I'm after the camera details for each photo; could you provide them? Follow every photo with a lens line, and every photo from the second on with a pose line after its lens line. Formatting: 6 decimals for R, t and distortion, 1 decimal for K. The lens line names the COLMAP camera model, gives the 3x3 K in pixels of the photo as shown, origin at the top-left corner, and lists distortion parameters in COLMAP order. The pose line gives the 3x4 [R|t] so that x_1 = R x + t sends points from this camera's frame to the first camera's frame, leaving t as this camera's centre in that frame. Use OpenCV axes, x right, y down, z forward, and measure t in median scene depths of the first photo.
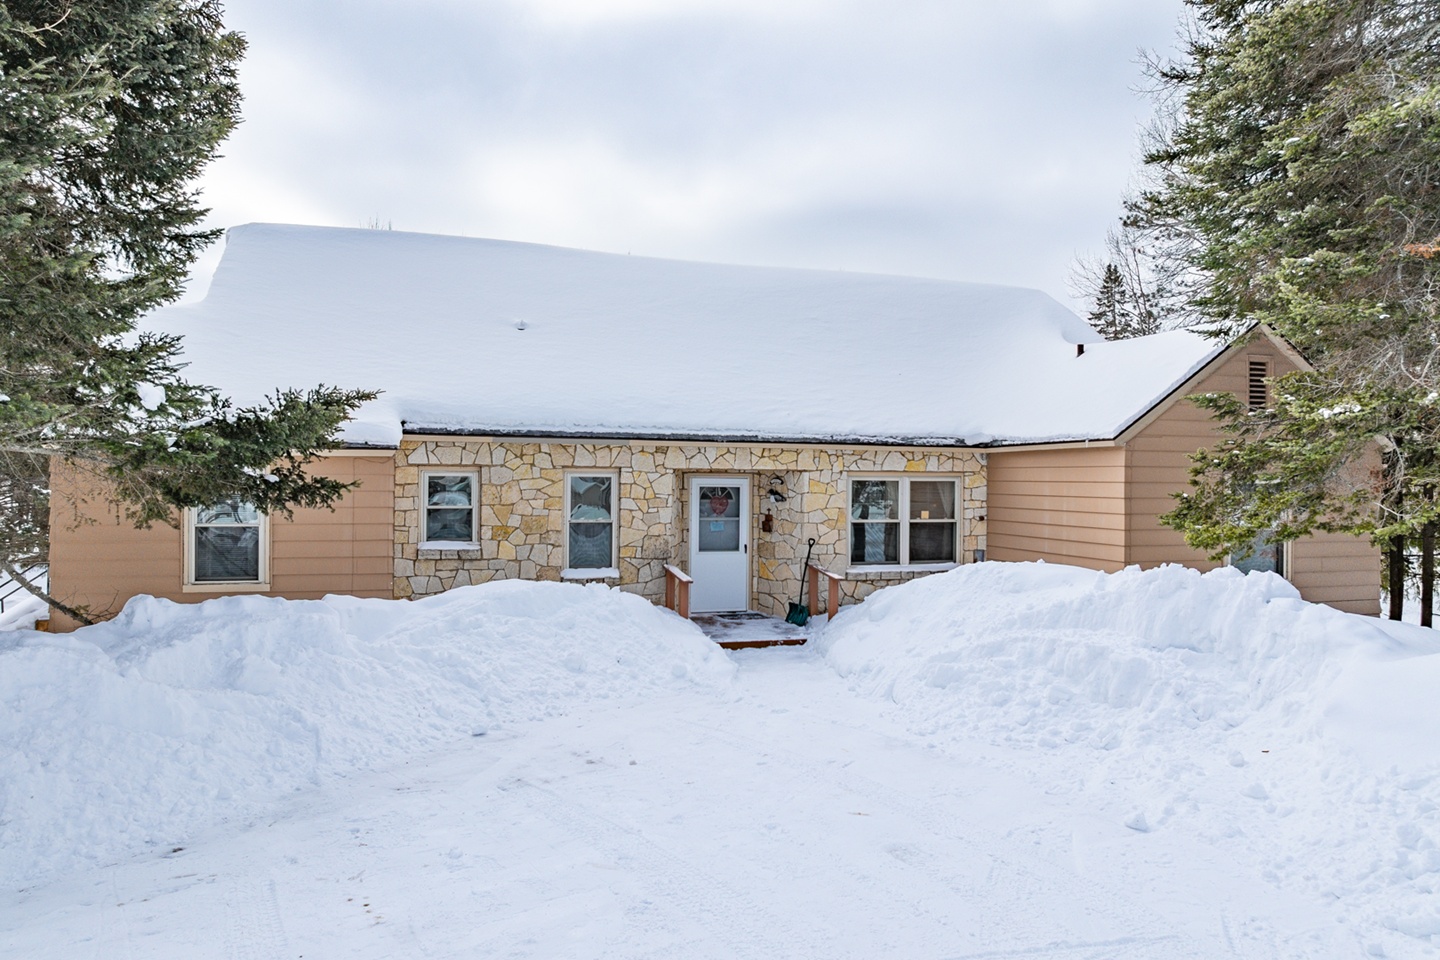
lens RADIAL K [[1005.9, 0, 720.0], [0, 1005.9, 480.0], [0, 0, 1]] dist [-0.076955, 0.045182]
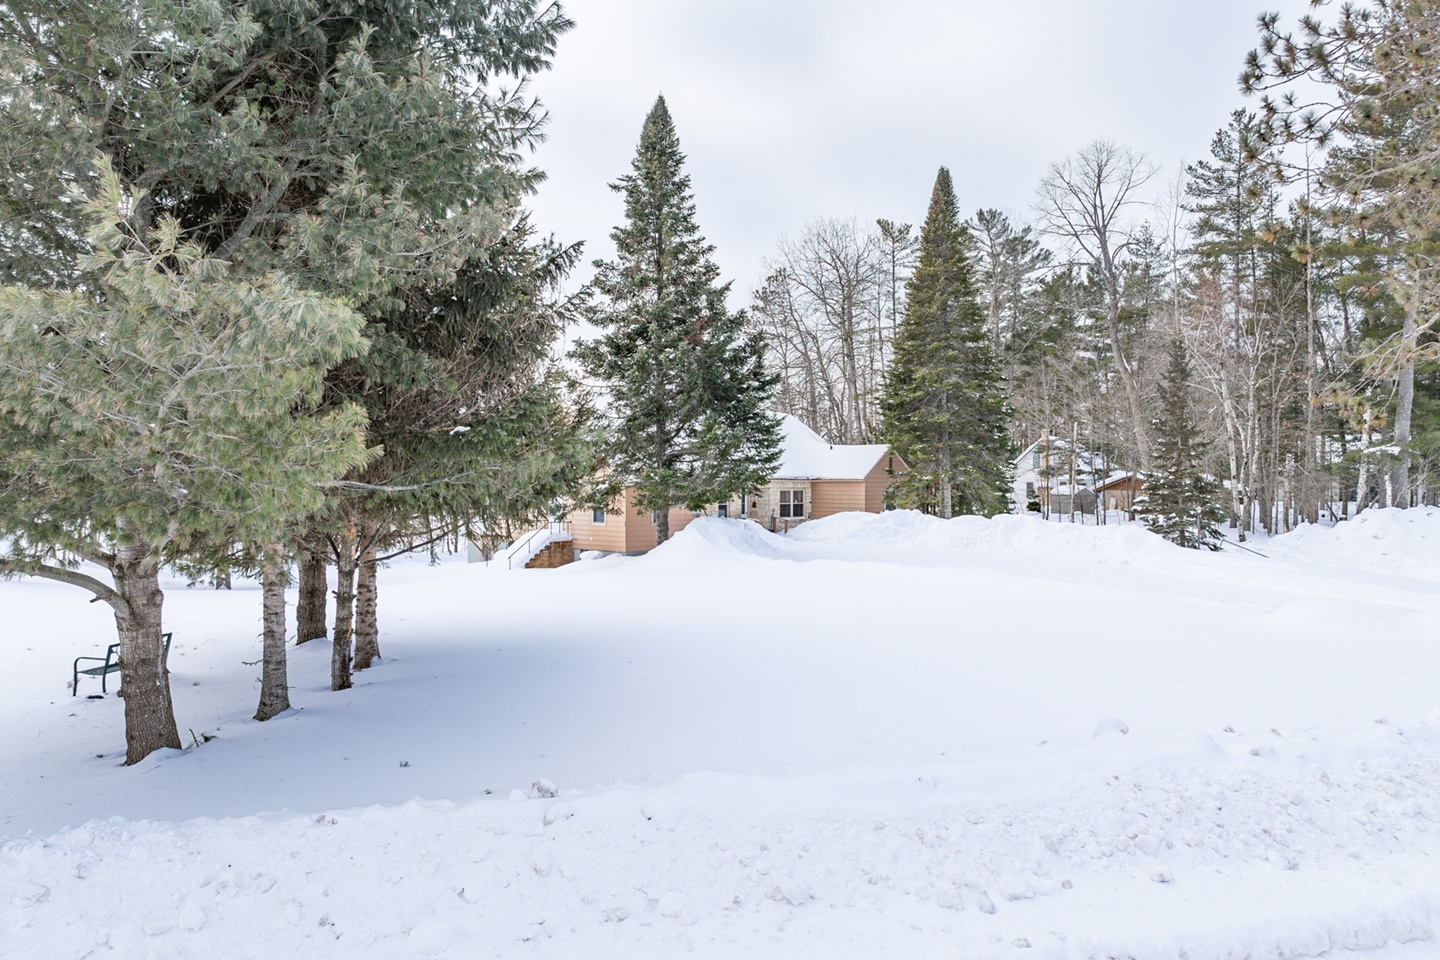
lens RADIAL K [[1005.9, 0, 720.0], [0, 1005.9, 480.0], [0, 0, 1]] dist [-0.076955, 0.045182]
pose [[0.856799, 0.002164, 0.515646, -1.806519], [0.002151, 0.999967, -0.007771, -0.010285], [-0.515646, 0.007767, 0.856766, -1.753985]]
